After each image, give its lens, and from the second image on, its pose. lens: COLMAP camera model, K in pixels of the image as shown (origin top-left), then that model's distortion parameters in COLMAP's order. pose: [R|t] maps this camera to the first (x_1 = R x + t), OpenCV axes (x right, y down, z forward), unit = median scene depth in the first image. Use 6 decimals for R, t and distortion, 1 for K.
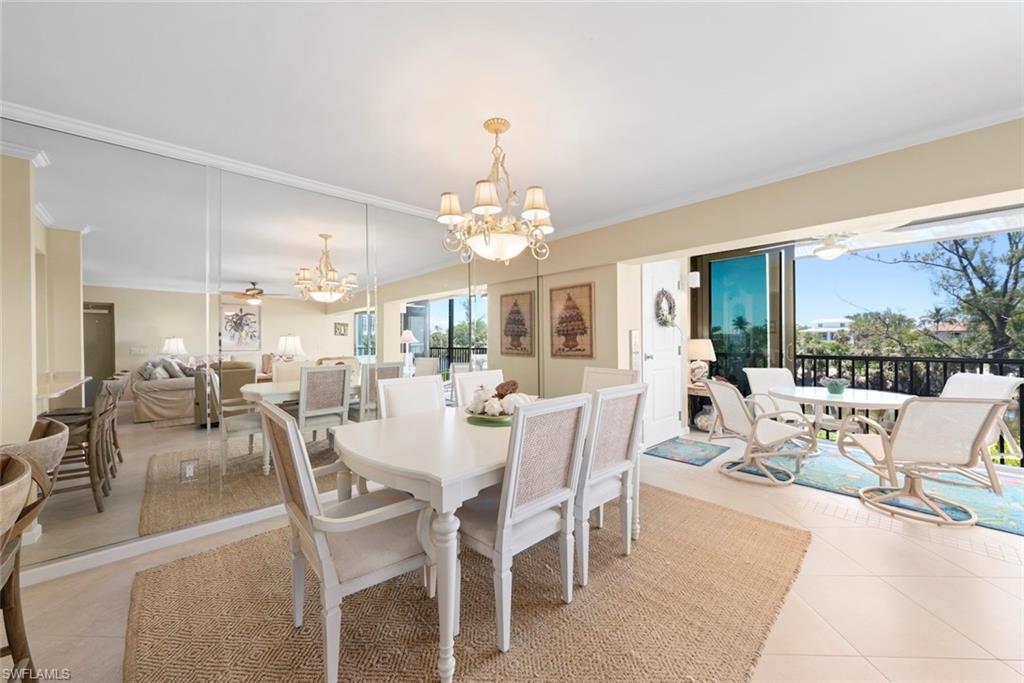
lens RADIAL K [[378.3, 0, 514.5], [0, 378.3, 339.5], [0, 0, 1]] dist [0.000132, 0.000130]
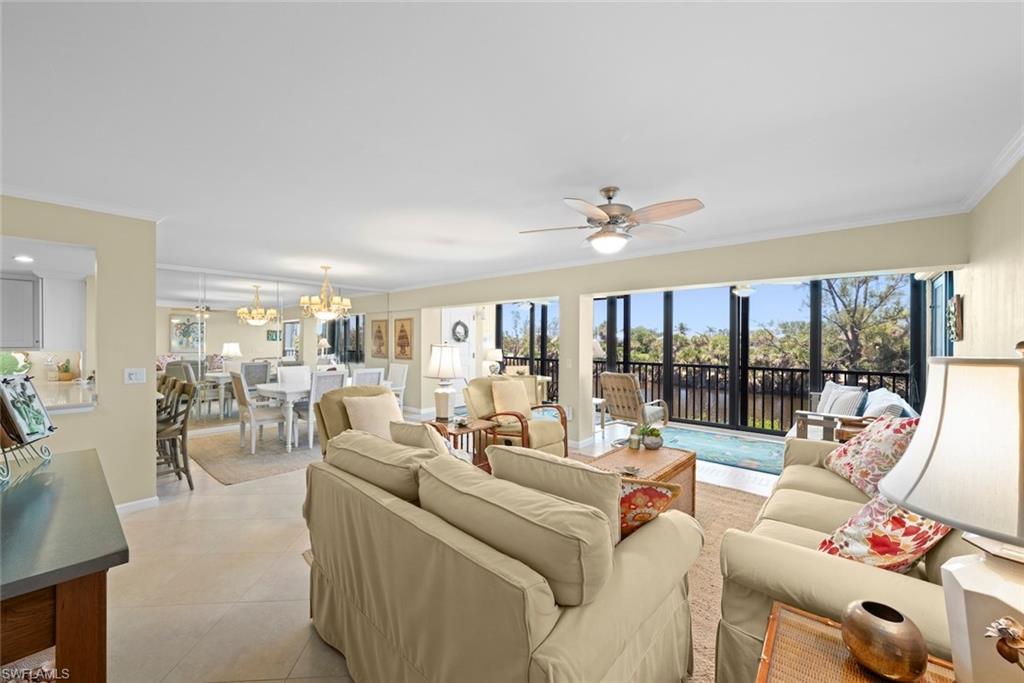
lens RADIAL K [[387.8, 0, 512.0], [0, 387.8, 341.5], [0, 0, 1]] dist [0.001200, 0.000087]
pose [[0.994316, 0.013046, 0.105665, 0.454910], [-0.012954, 0.999915, -0.001551, -0.037784], [-0.105676, 0.000173, 0.994401, -0.850678]]
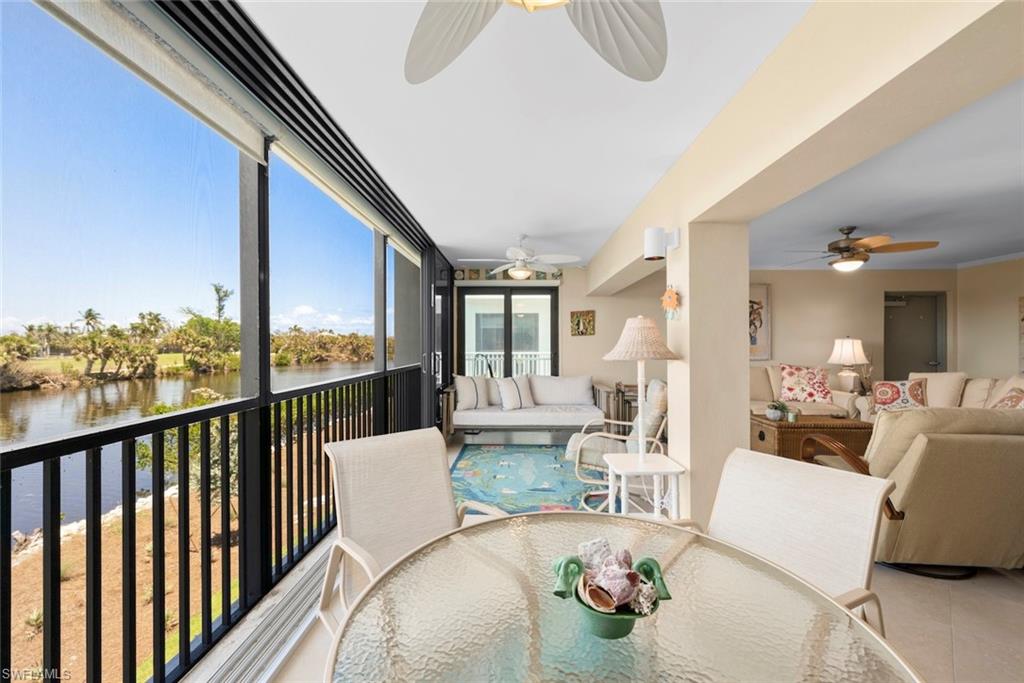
lens RADIAL K [[410.8, 0, 510.1], [0, 410.8, 344.0], [0, 0, 1]] dist [0.000245, 0.000008]
pose [[-0.718845, 0.005773, 0.695146, 0.576528], [0.005779, 0.999981, -0.002328, -0.018065], [-0.695146, 0.002343, -0.718865, 0.971673]]
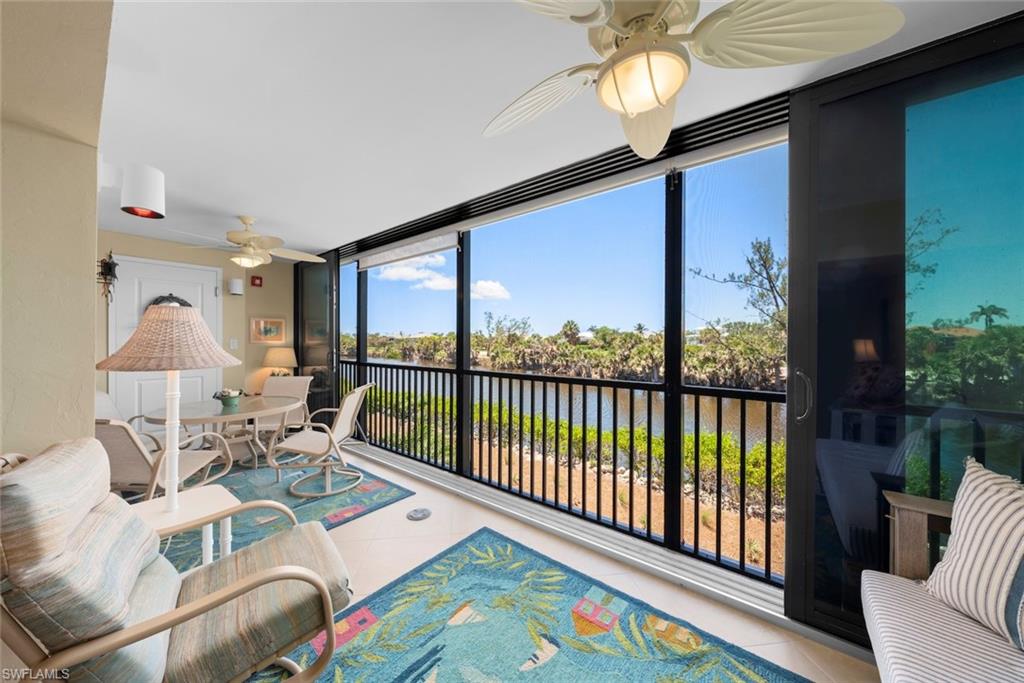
lens RADIAL K [[344.7, 0, 512.9], [0, 344.7, 339.0], [0, 0, 1]] dist [0.001280, 0.000064]
pose [[0.987173, 0.010251, 0.159325, 1.139577], [-0.009328, 0.999935, -0.006535, -0.024218], [-0.159381, 0.004965, 0.987205, 0.005793]]
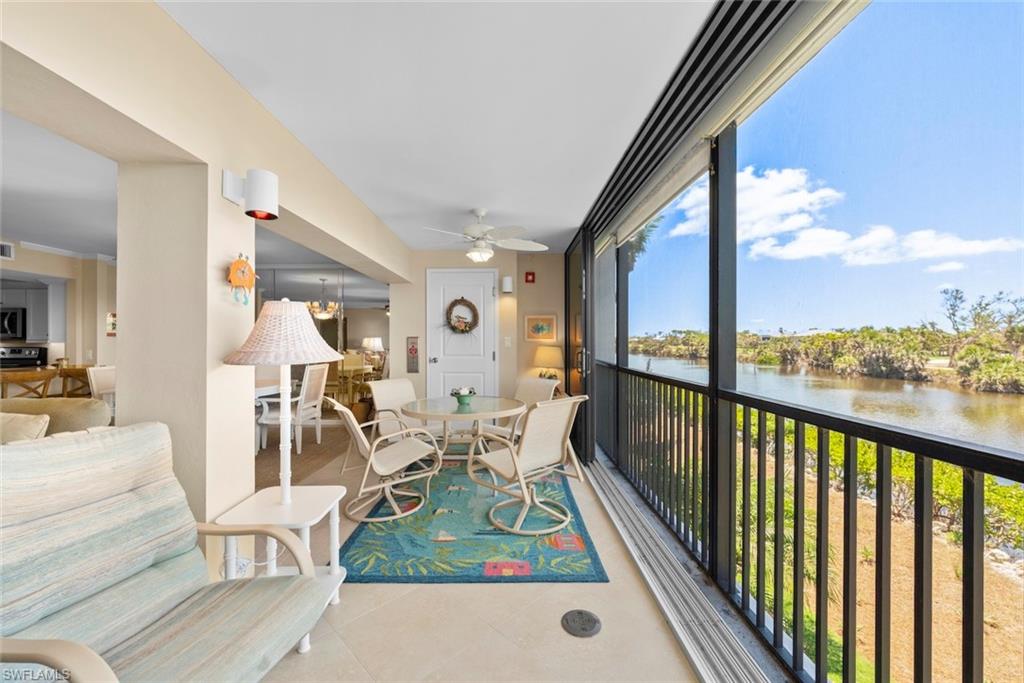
lens RADIAL K [[407.0, 0, 510.9], [0, 407.0, 340.6], [0, 0, 1]] dist [-0.001301, -0.000065]
pose [[0.735072, 0.008745, -0.677933, 1.306997], [-0.005851, 0.999961, 0.006555, -0.021409], [0.677964, -0.000852, 0.735095, 0.255963]]
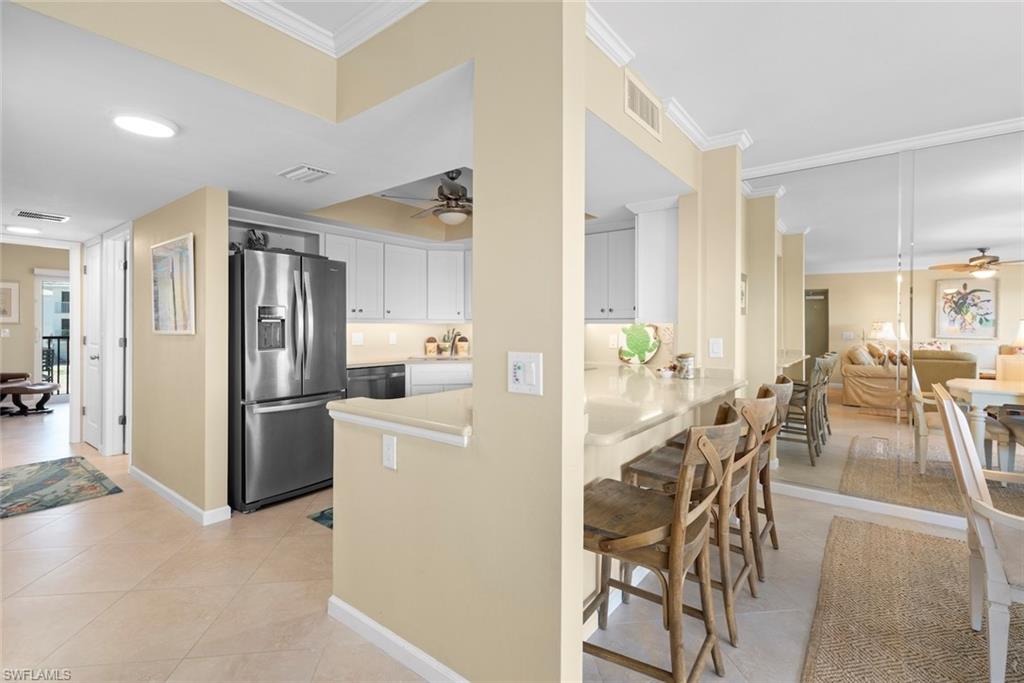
lens RADIAL K [[466.1, 0, 516.8], [0, 466.1, 324.9], [0, 0, 1]] dist [0.002147, 0.000423]
pose [[0.163533, 0.007215, -0.986511, 0.133689], [-0.005739, 0.999963, 0.006362, 0.000690], [0.986521, 0.004621, 0.163568, -0.110367]]
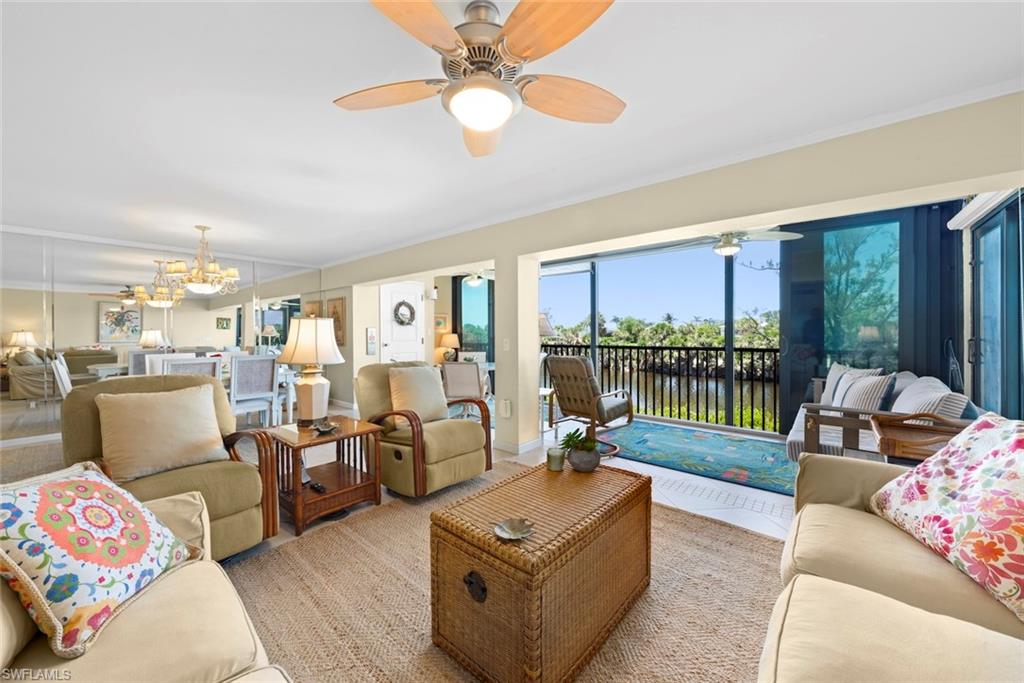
lens RADIAL K [[375.8, 0, 512.2], [0, 375.8, 332.9], [0, 0, 1]] dist [-0.000020, 0.000133]
pose [[0.992632, 0.002414, 0.121146, 0.659014], [-0.002191, 0.999996, -0.001975, -0.001038], [-0.121150, 0.001695, 0.992633, -0.582259]]
